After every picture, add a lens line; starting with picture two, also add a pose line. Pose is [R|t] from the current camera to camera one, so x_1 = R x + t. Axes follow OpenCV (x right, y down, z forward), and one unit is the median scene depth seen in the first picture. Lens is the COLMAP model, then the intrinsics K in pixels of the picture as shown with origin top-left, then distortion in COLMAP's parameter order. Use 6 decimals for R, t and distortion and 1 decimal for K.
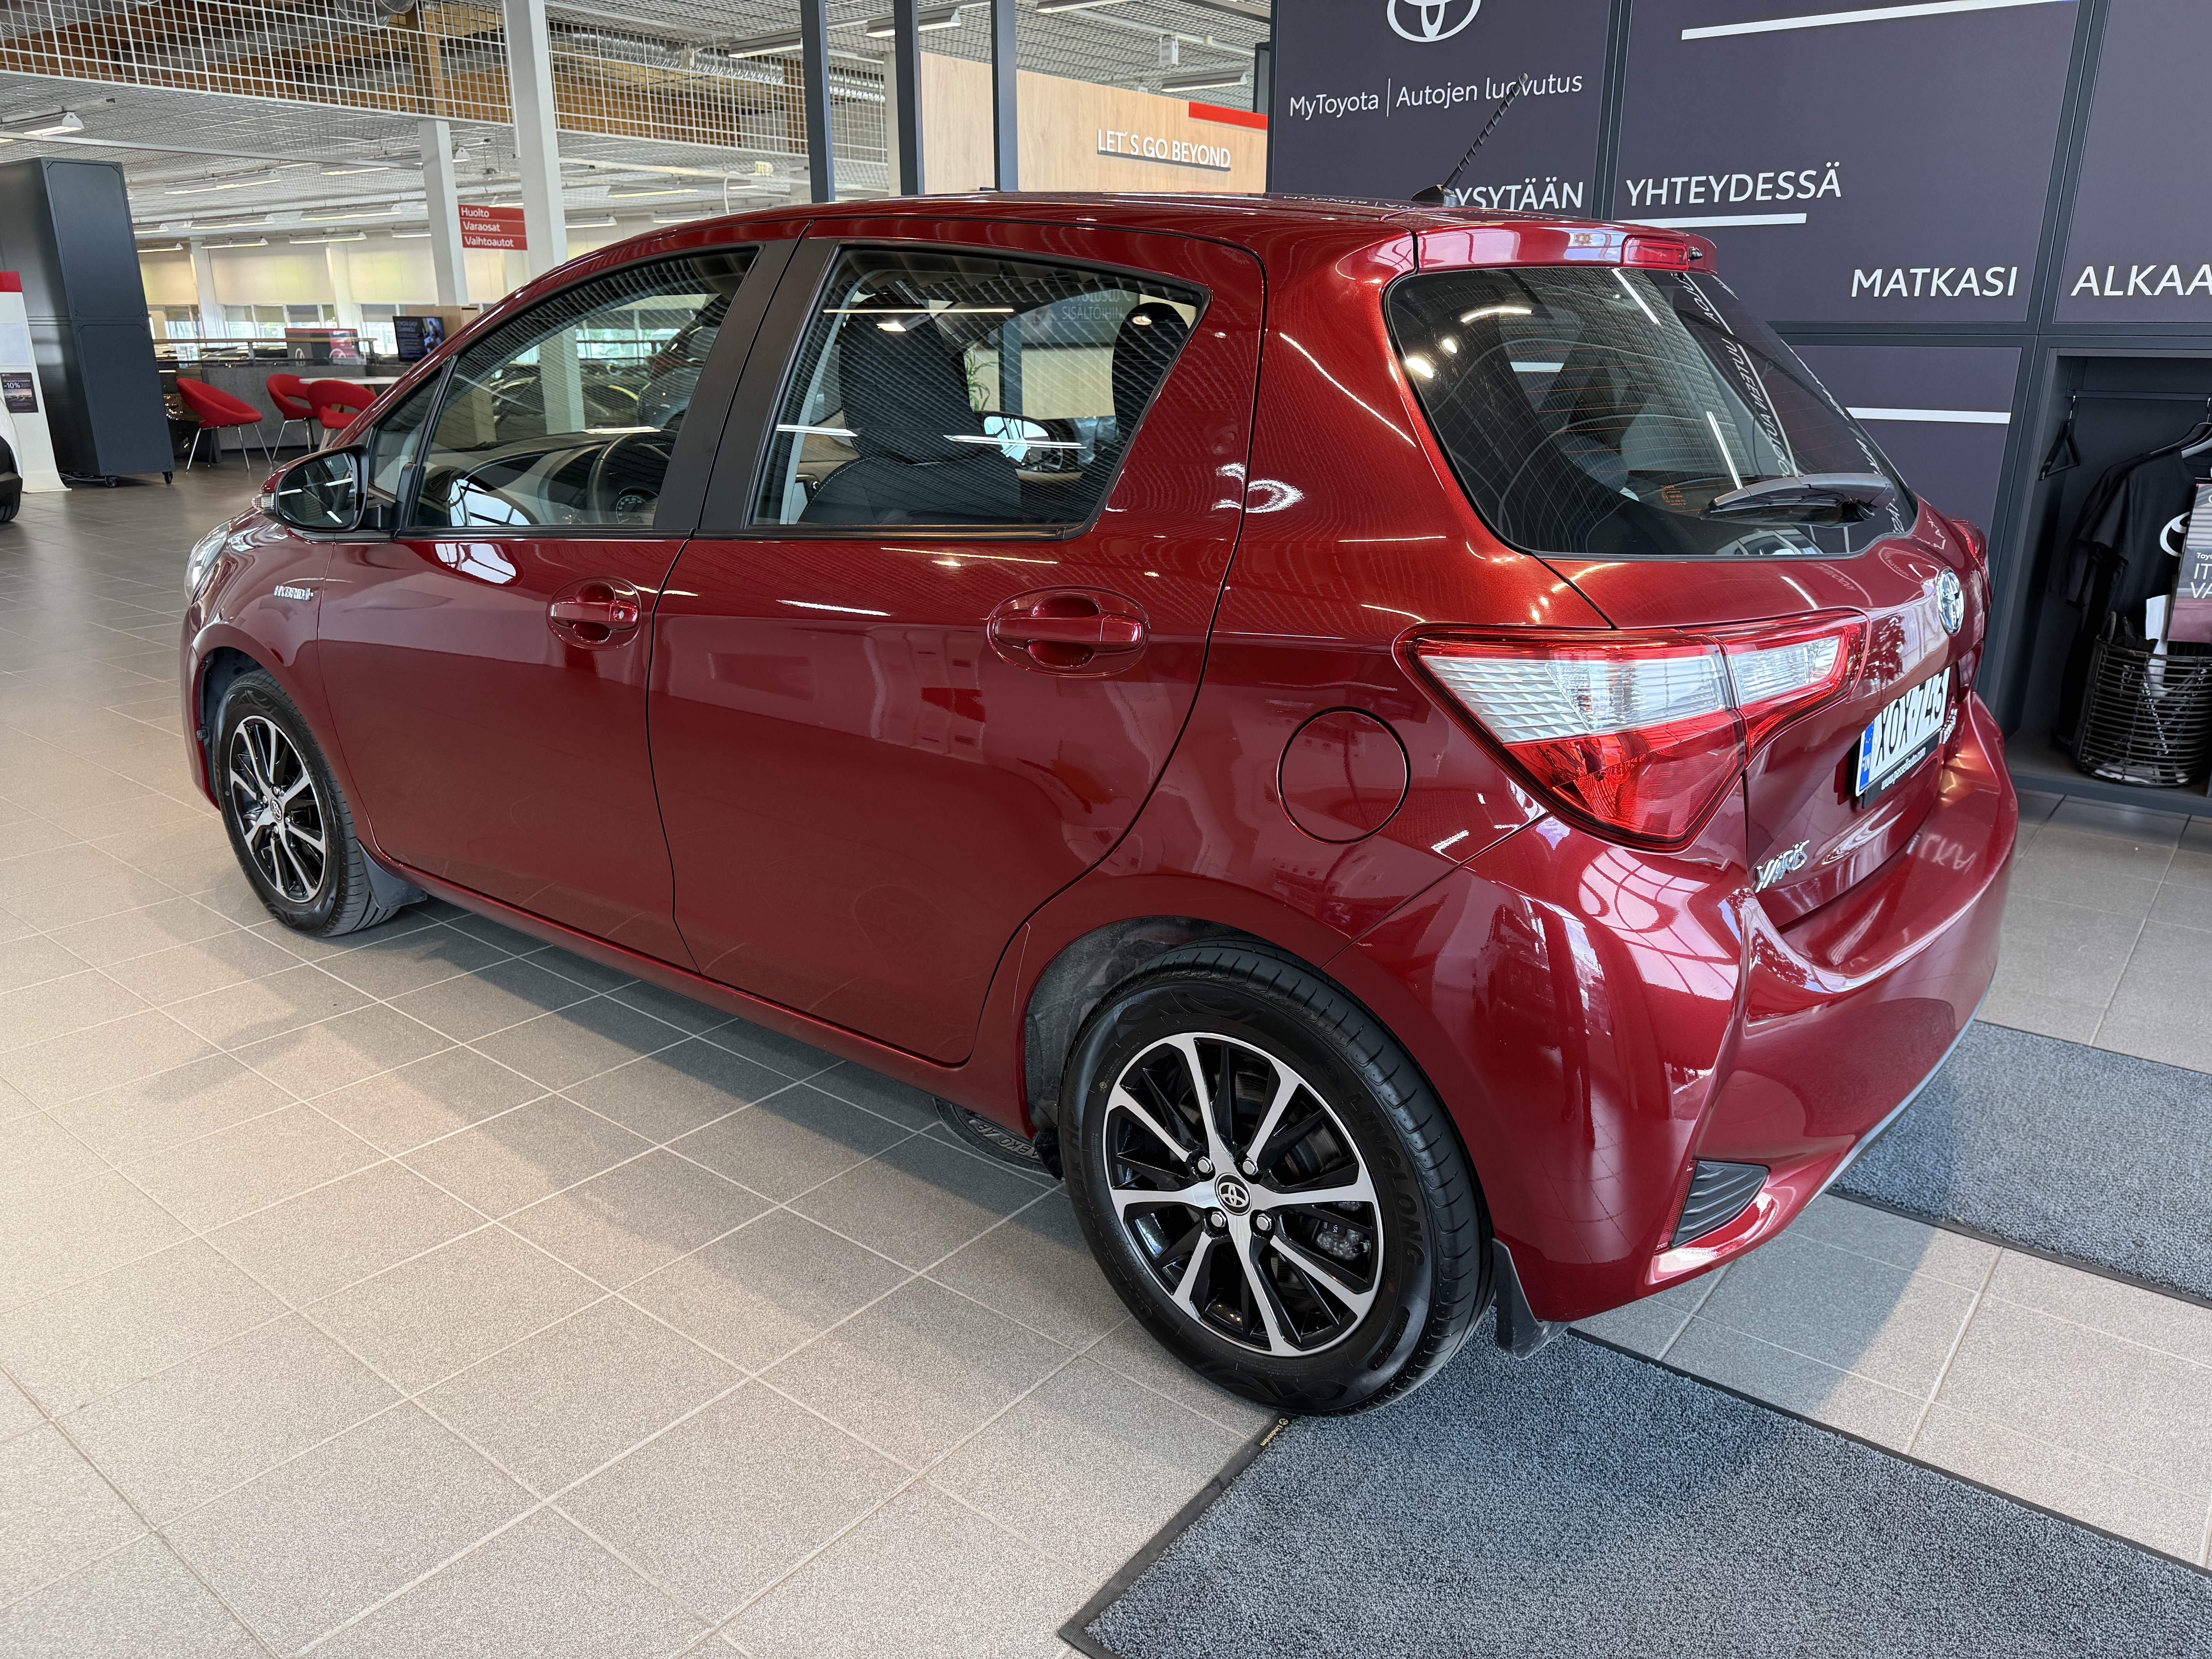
lens RADIAL K [[1544.5, 0, 1189.7], [0, 1544.5, 825.3], [0, 0, 1]] dist [-0.006878, 0.001420]
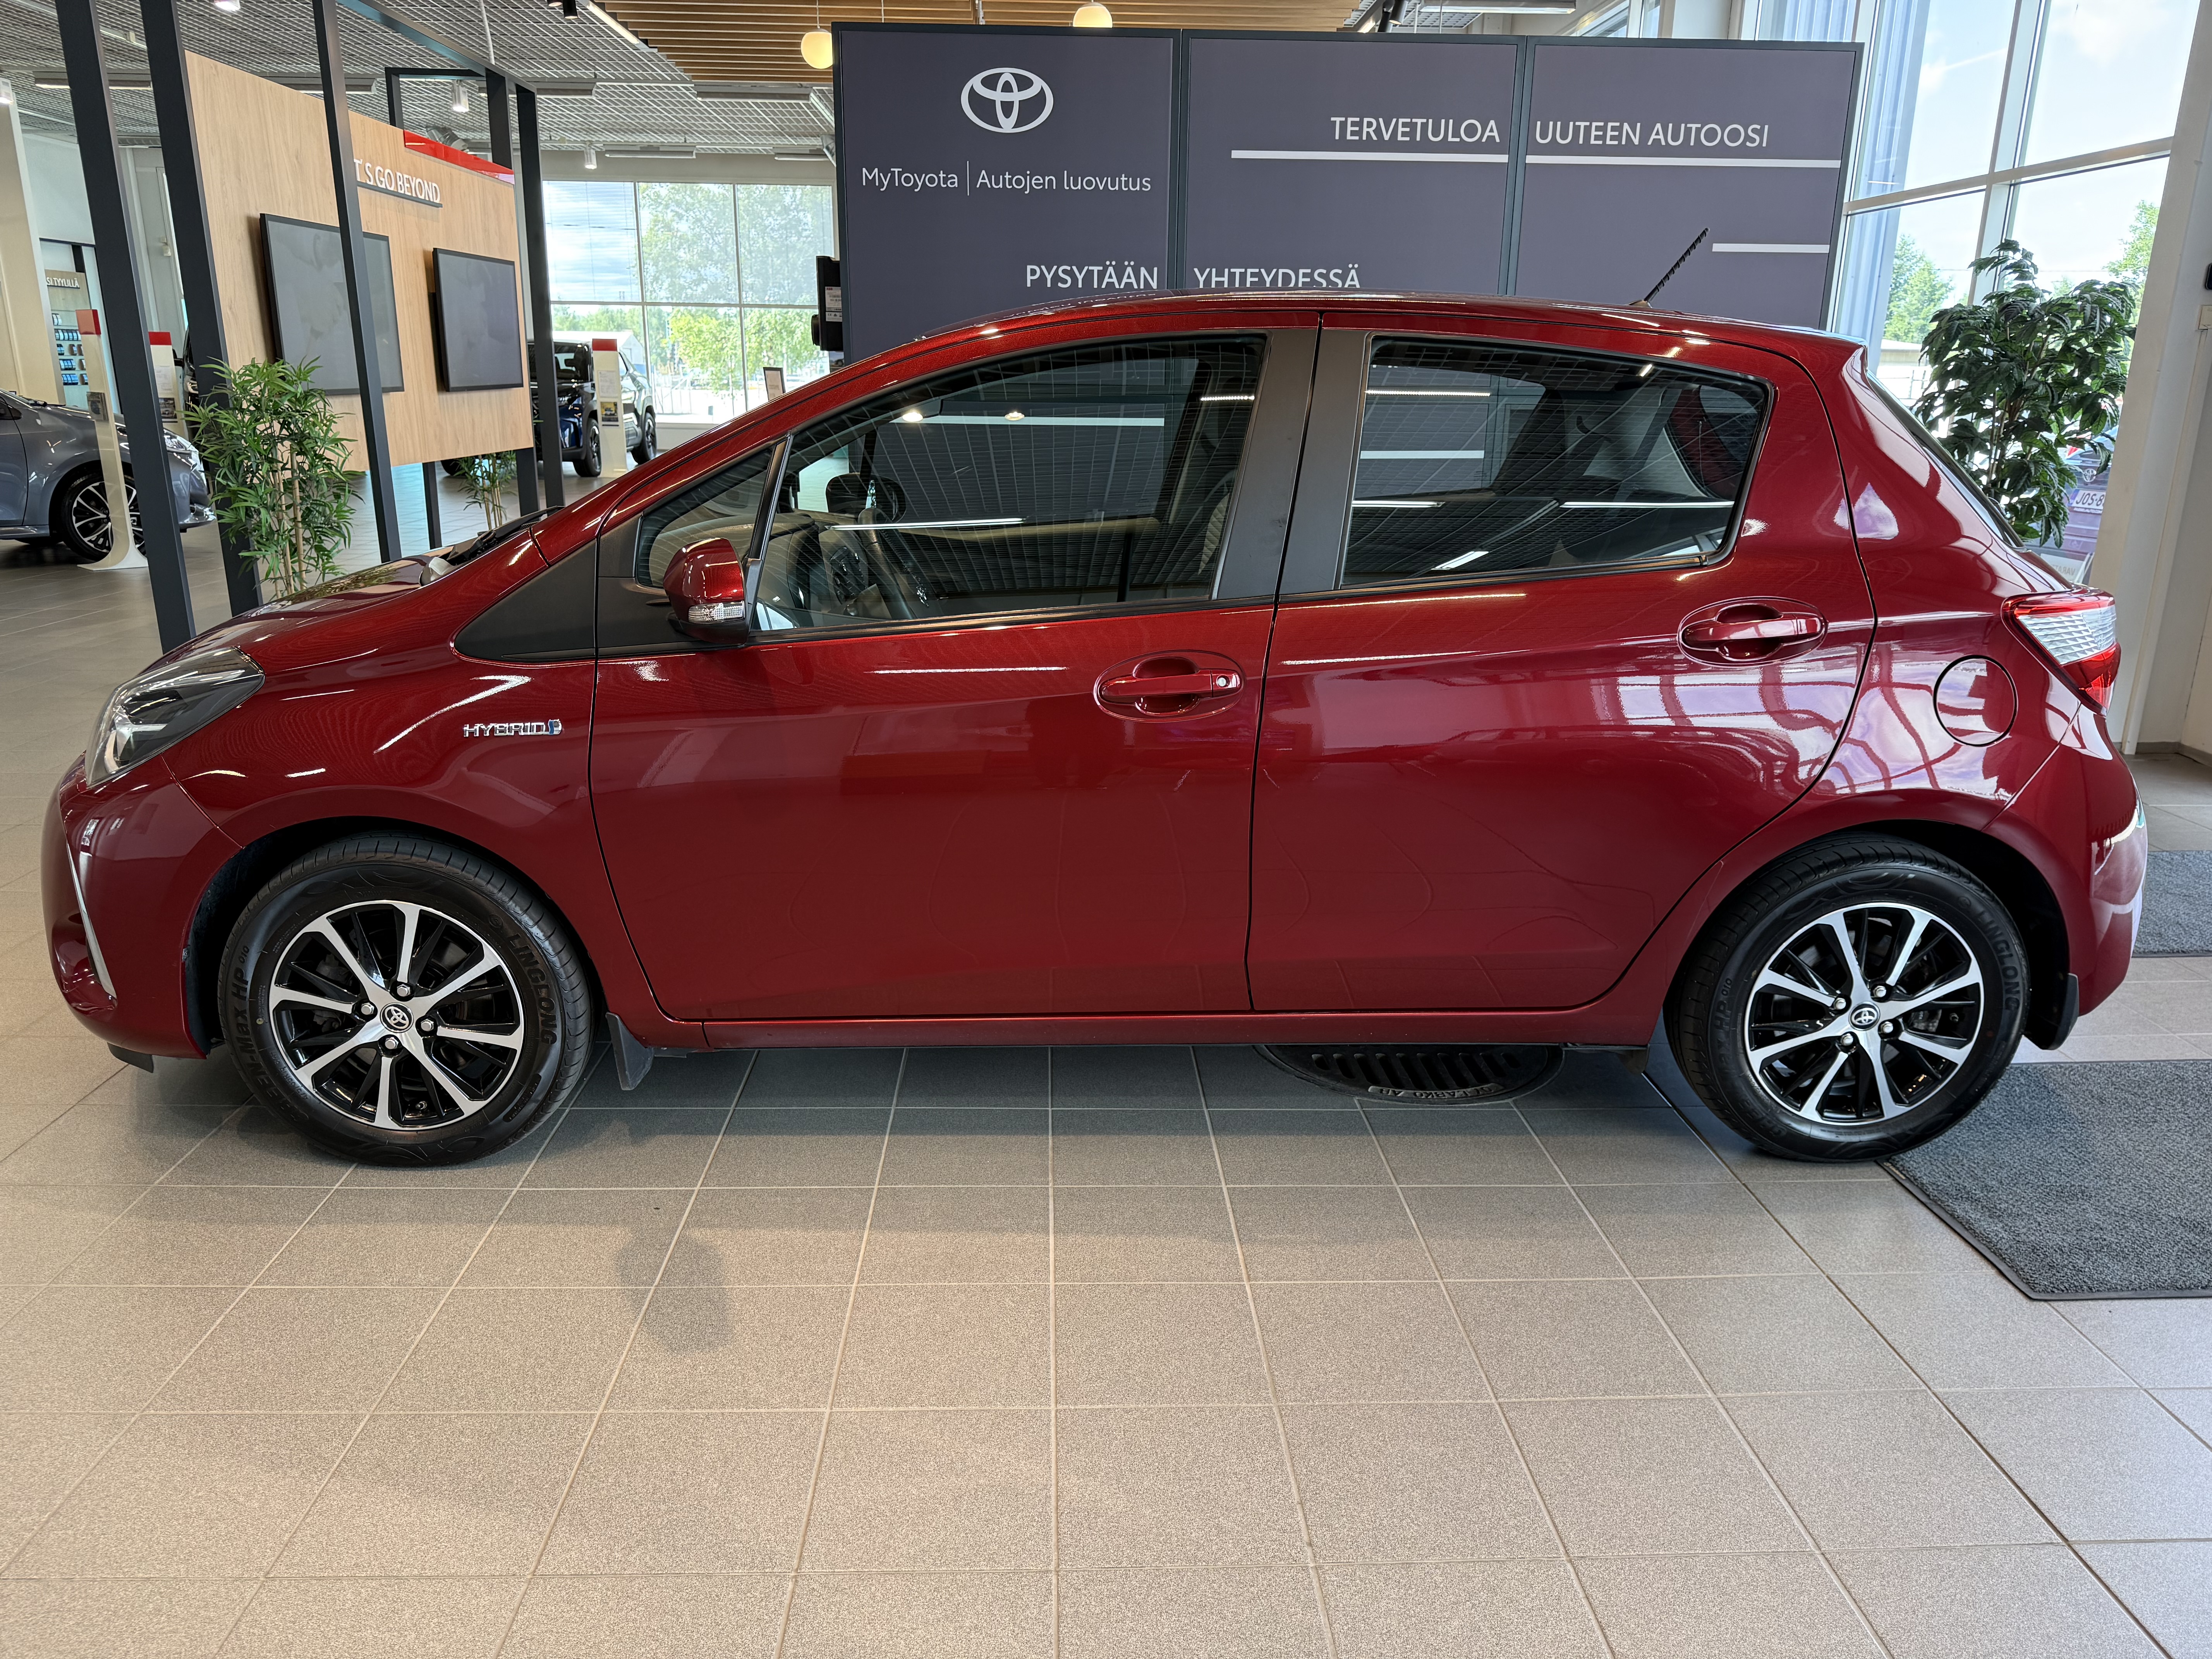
lens RADIAL K [[1591.1, 0, 934.7], [0, 1591.1, 830.1], [0, 0, 1]] dist [0.101013, -0.206686]
pose [[0.772198, -0.168680, 0.612583, -0.977835], [0.185170, 0.982010, 0.036988, -0.092322], [-0.607801, 0.084870, 0.789541, 0.219024]]
